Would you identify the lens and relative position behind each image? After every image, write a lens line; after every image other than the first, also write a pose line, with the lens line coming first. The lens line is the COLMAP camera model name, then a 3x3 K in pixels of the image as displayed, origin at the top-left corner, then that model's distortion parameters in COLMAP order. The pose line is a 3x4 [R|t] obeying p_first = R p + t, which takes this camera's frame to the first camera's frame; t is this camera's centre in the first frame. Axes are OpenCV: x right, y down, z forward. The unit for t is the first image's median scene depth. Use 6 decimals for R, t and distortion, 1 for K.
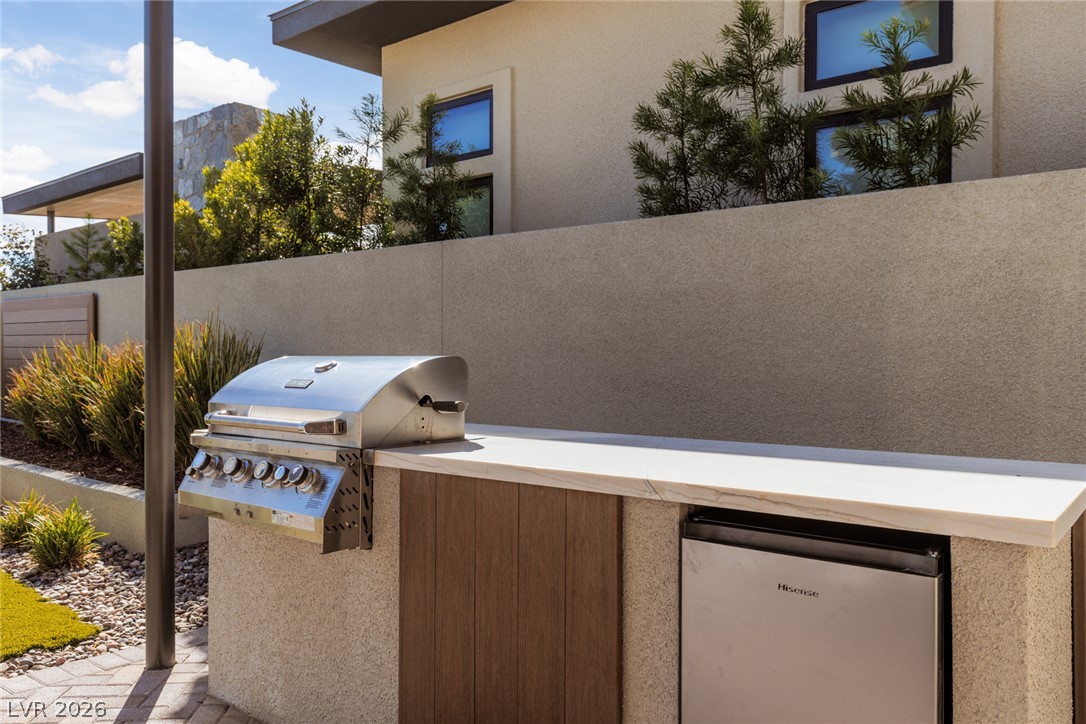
lens RADIAL K [[825.5, 0, 577.3], [0, 825.5, 371.9], [0, 0, 1]] dist [0.004295, -0.014309]
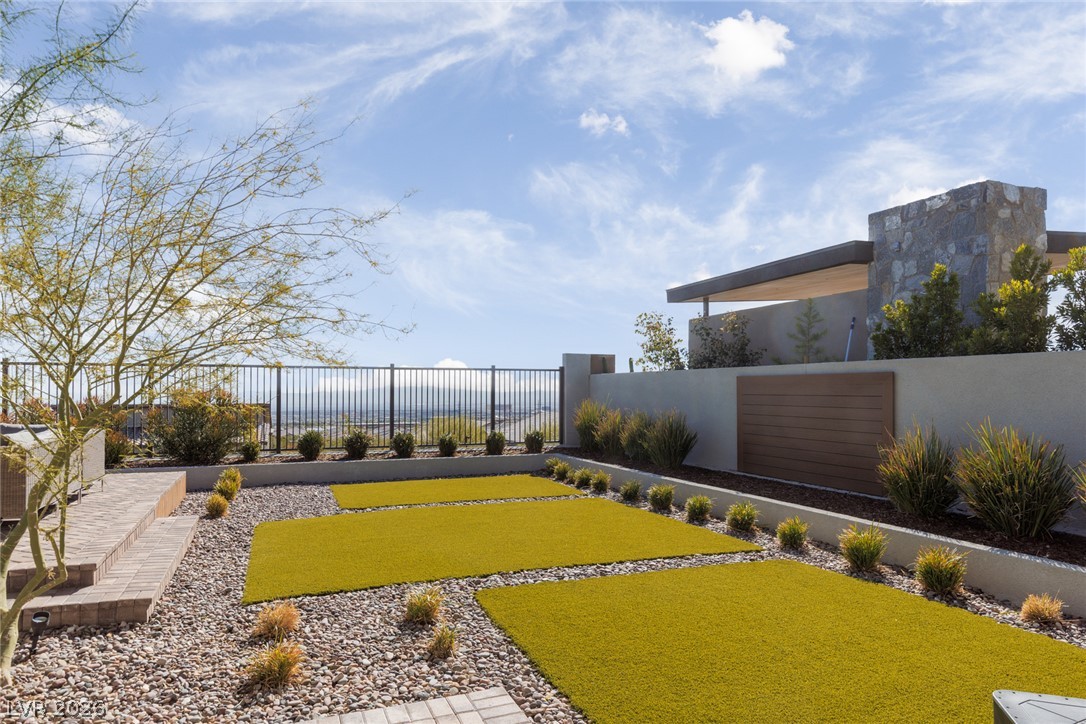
lens RADIAL K [[670.4, 0, 517.2], [0, 670.4, 383.9], [0, 0, 1]] dist [0.012913, 0.001576]
pose [[0.862101, -0.007585, -0.506680, -0.916425], [-0.011777, 0.999318, -0.034997, -0.067947], [0.506600, 0.036138, 0.861423, -0.020646]]
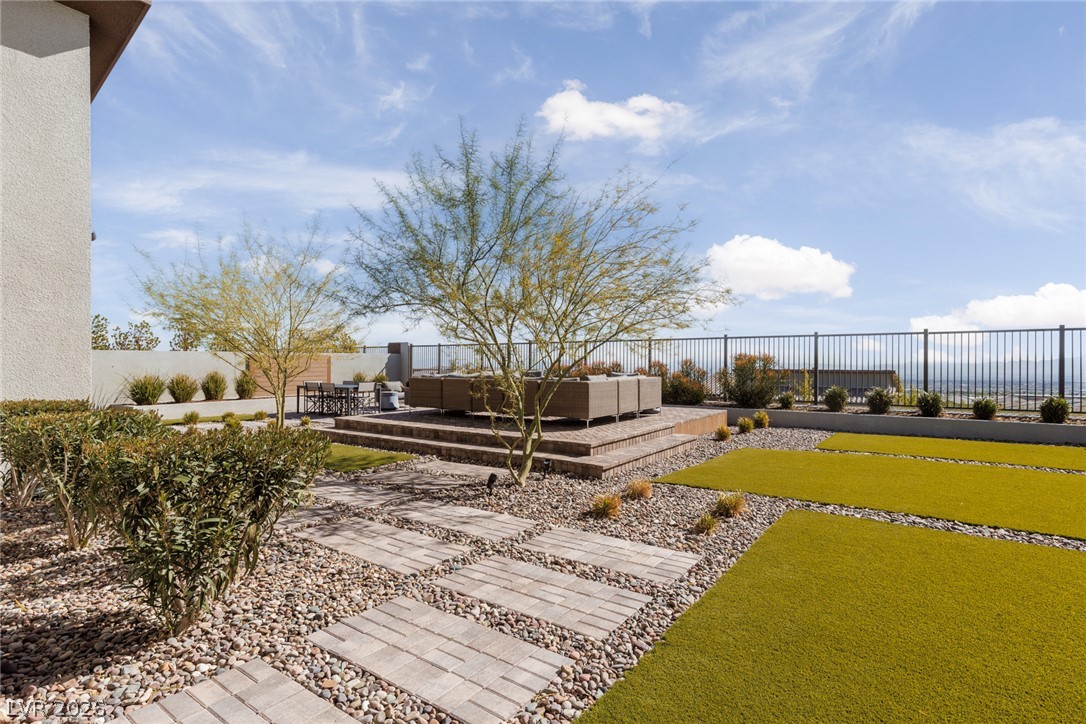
lens RADIAL K [[541.1, 0, 549.3], [0, 541.1, 360.4], [0, 0, 1]] dist [0.005600, -0.001274]
pose [[0.050727, -0.006570, -0.998691, -0.535734], [-0.024638, 0.999666, -0.007827, -0.044784], [0.998409, 0.025003, 0.050548, 0.311851]]
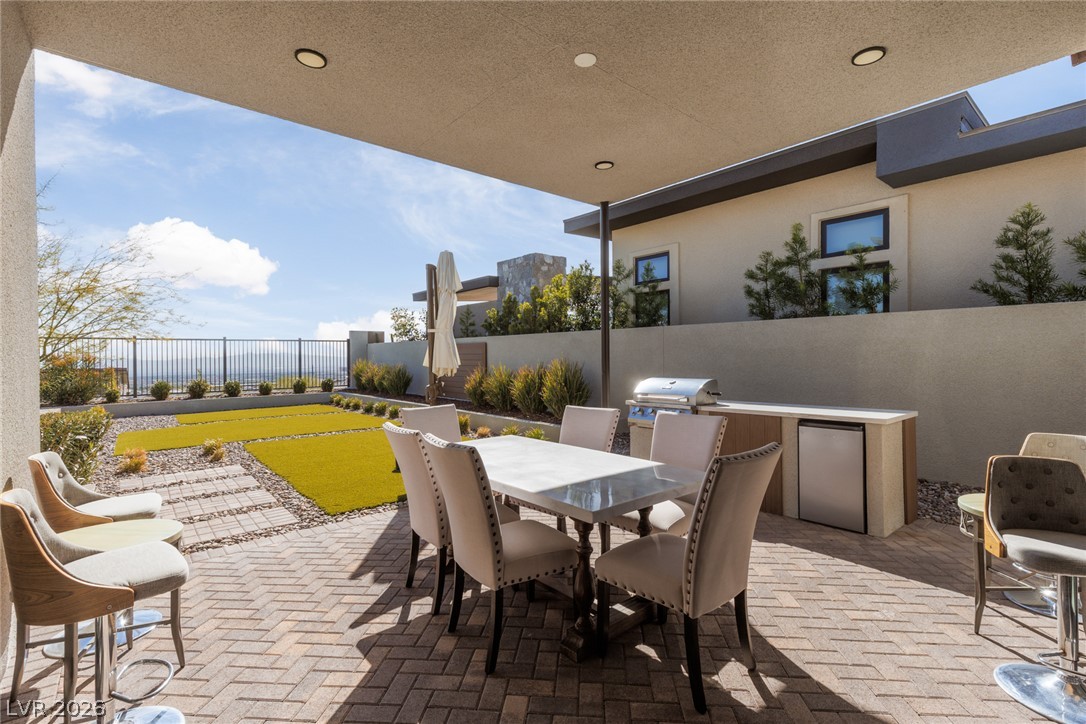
lens RADIAL K [[516.6, 0, 549.6], [0, 516.6, 357.5], [0, 0, 1]] dist [0.011787, -0.000847]
pose [[0.979646, -0.010603, -0.200451, -0.194221], [0.006426, 0.999749, -0.021473, -0.033184], [0.200628, 0.019748, 0.979468, -0.616232]]
